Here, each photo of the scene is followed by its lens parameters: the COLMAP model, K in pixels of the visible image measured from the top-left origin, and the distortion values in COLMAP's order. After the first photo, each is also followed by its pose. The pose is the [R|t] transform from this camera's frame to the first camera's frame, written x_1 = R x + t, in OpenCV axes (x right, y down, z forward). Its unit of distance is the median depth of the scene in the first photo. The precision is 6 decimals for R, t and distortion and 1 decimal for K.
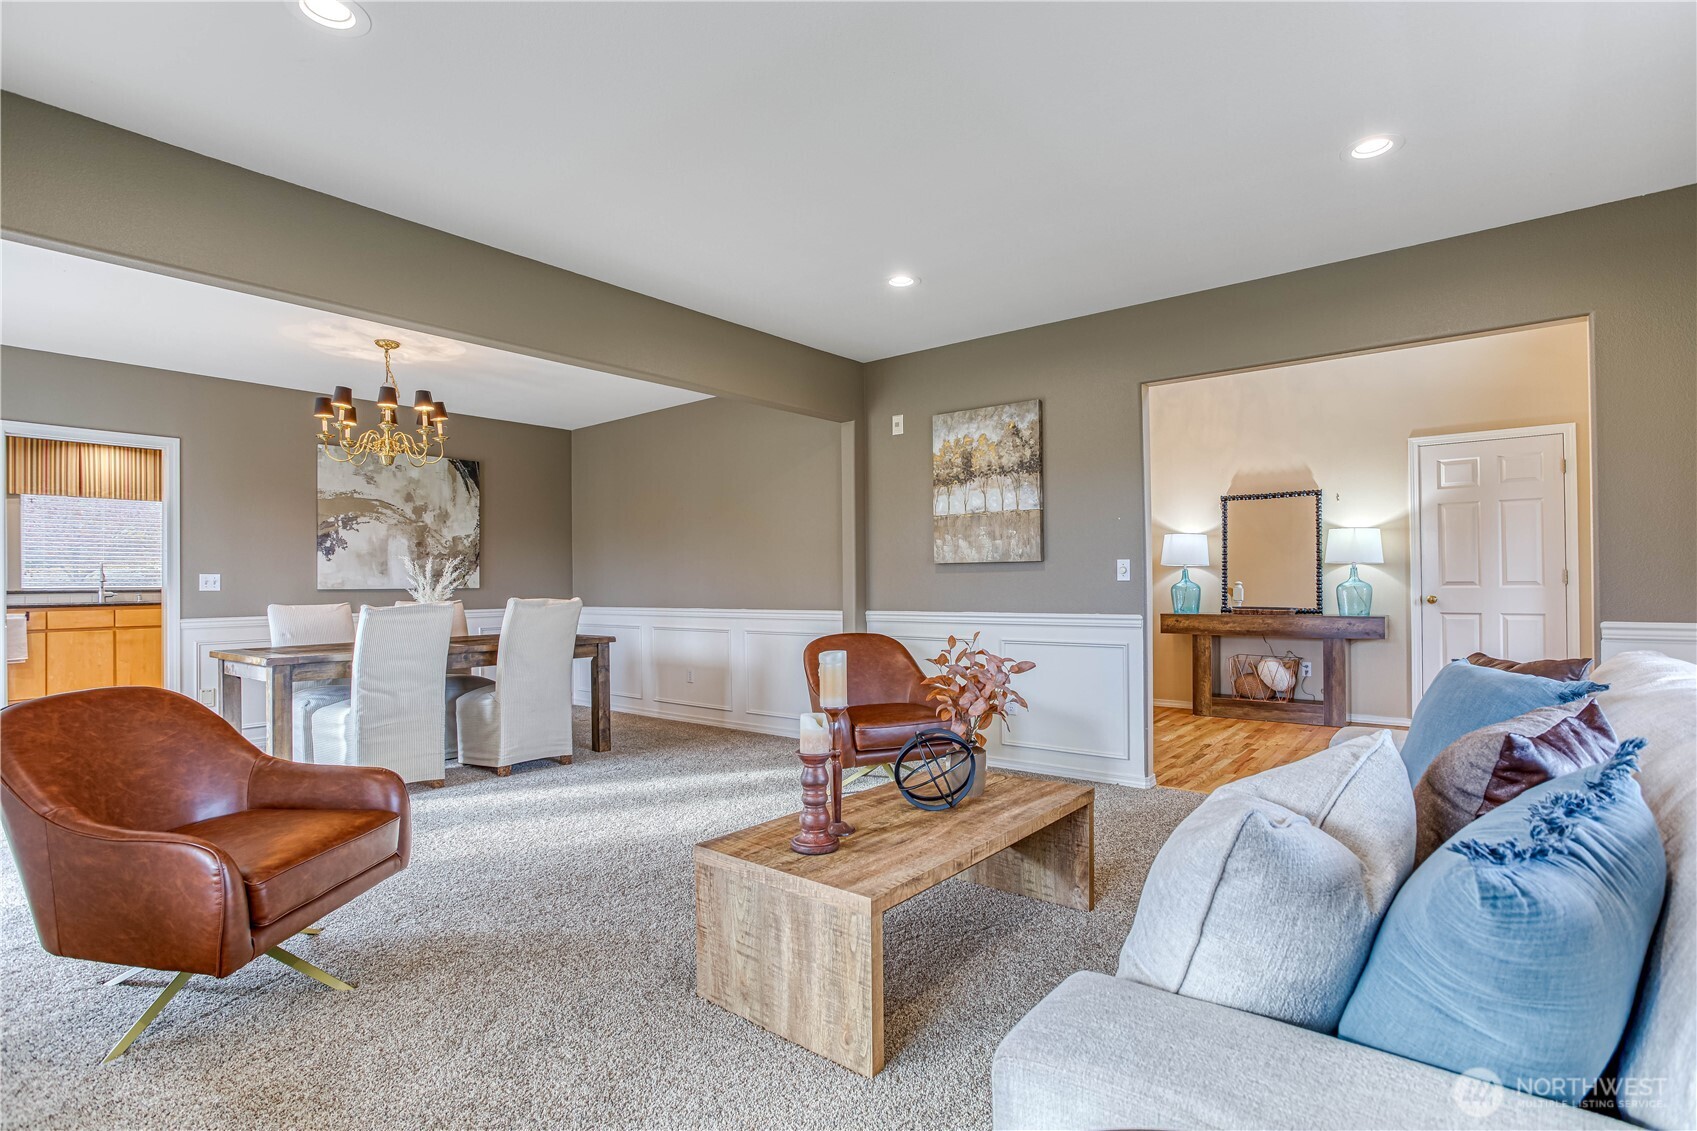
lens RADIAL K [[820.3, 0, 855.9], [0, 820.3, 575.1], [0, 0, 1]] dist [-0.045240, 0.014095]
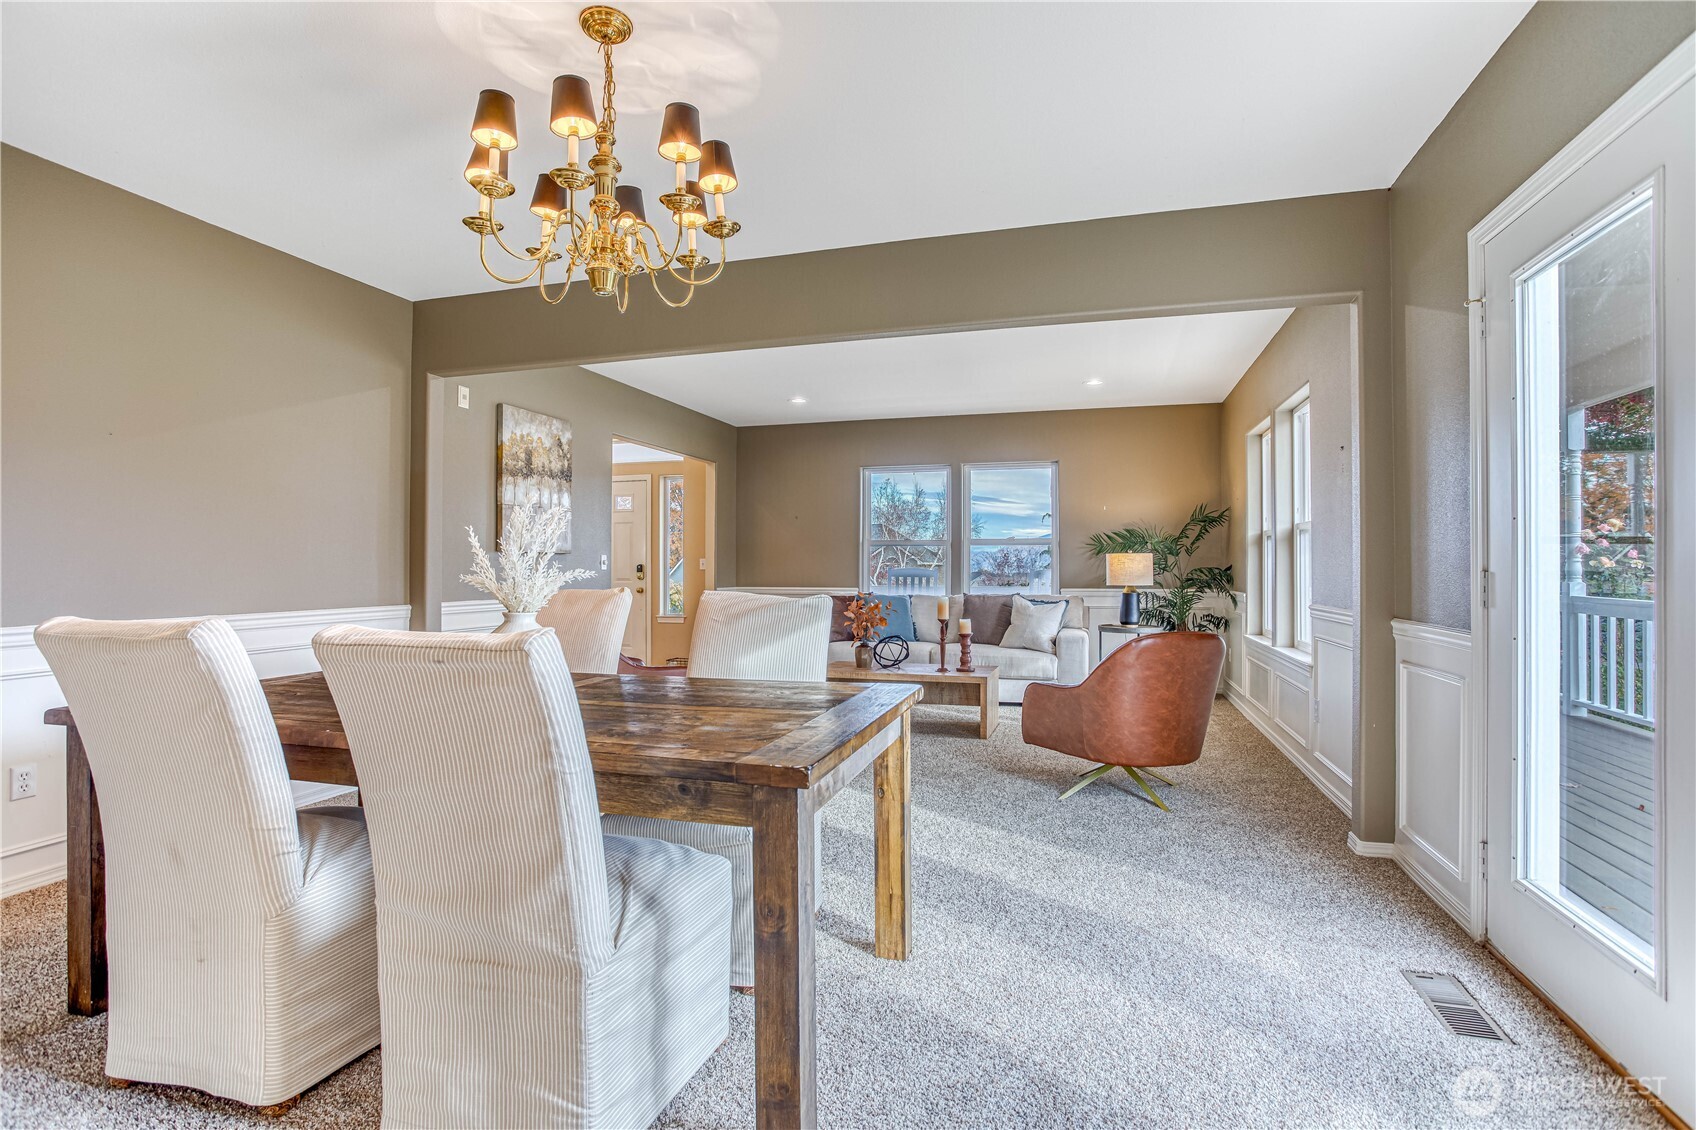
lens RADIAL K [[819.8, 0, 849.1], [0, 819.8, 557.6], [0, 0, 1]] dist [-0.045240, 0.014095]
pose [[-0.381607, 0.020473, 0.924098, -1.066881], [-0.000418, 0.999751, -0.022322, 0.016332], [-0.924325, -0.008905, -0.381503, 1.074916]]
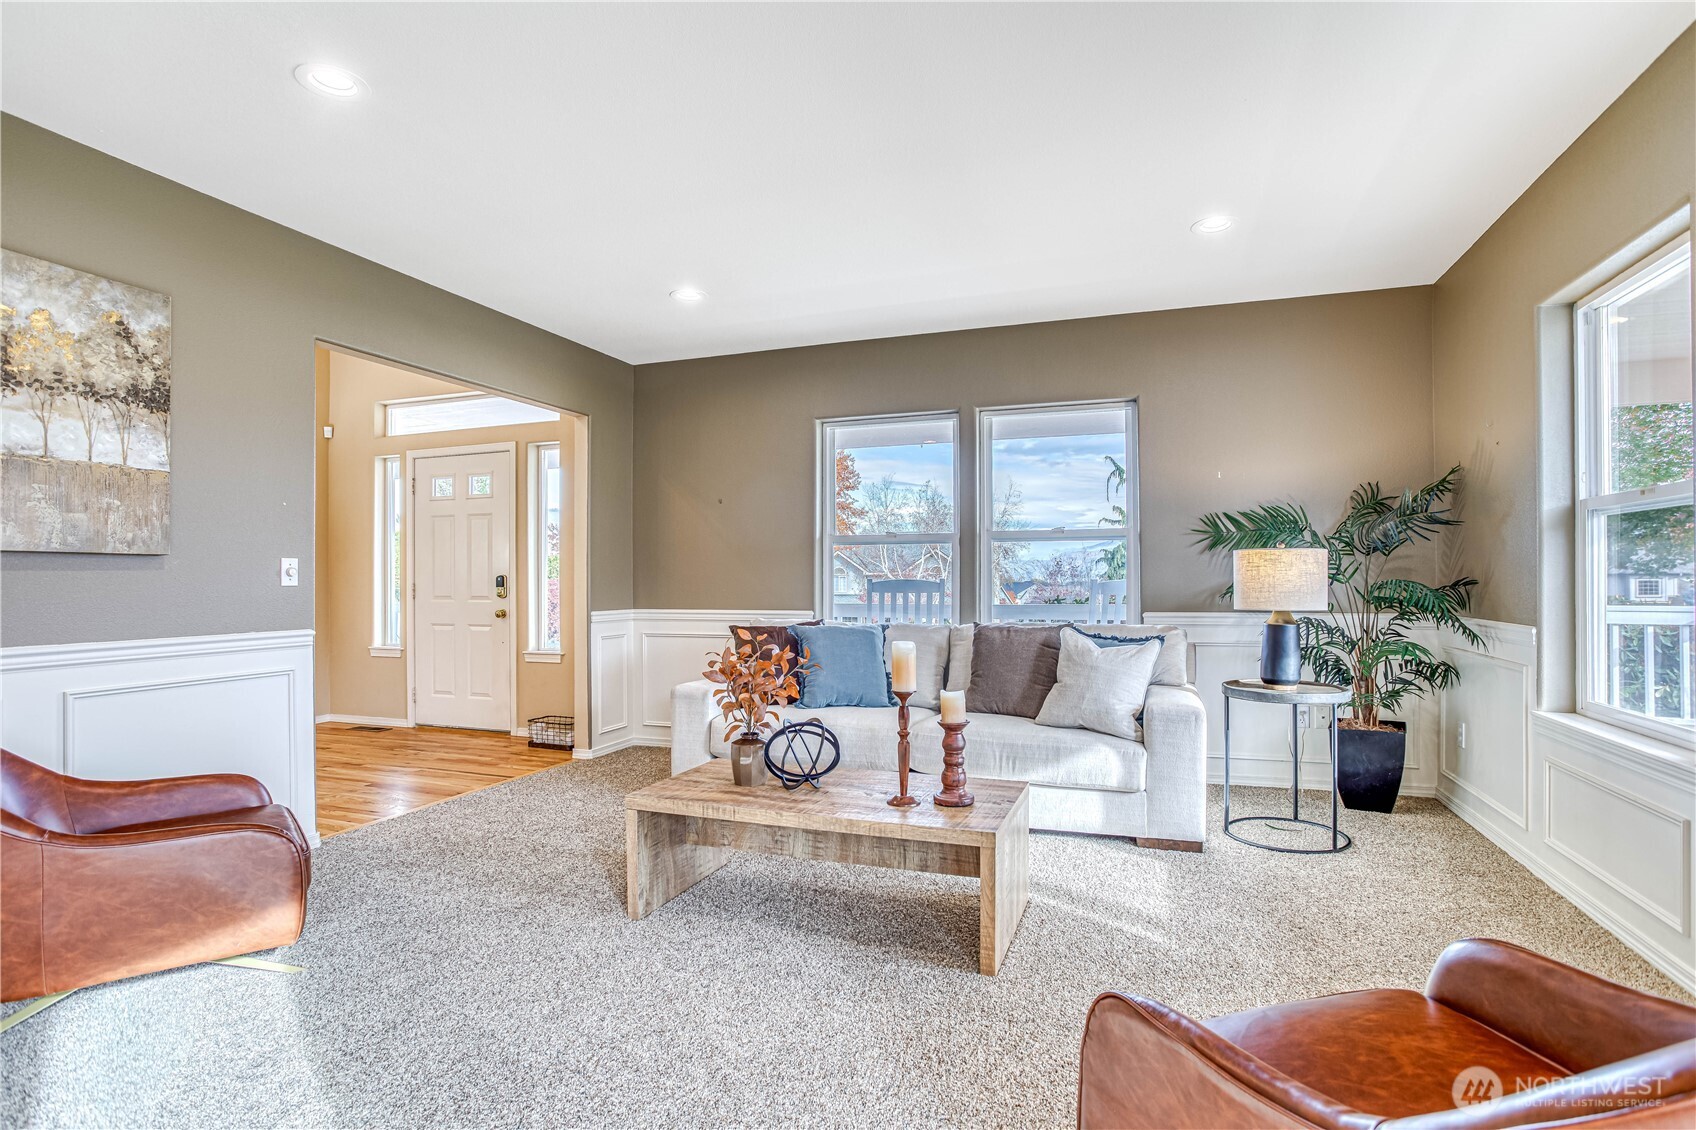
lens RADIAL K [[819.8, 0, 847.2], [0, 819.8, 572.5], [0, 0, 1]] dist [-0.045240, 0.014095]
pose [[-0.320774, 0.016834, 0.947006, -0.516030], [0.004708, 0.999858, -0.016178, 0.008900], [-0.947144, -0.000731, -0.320808, 0.699593]]
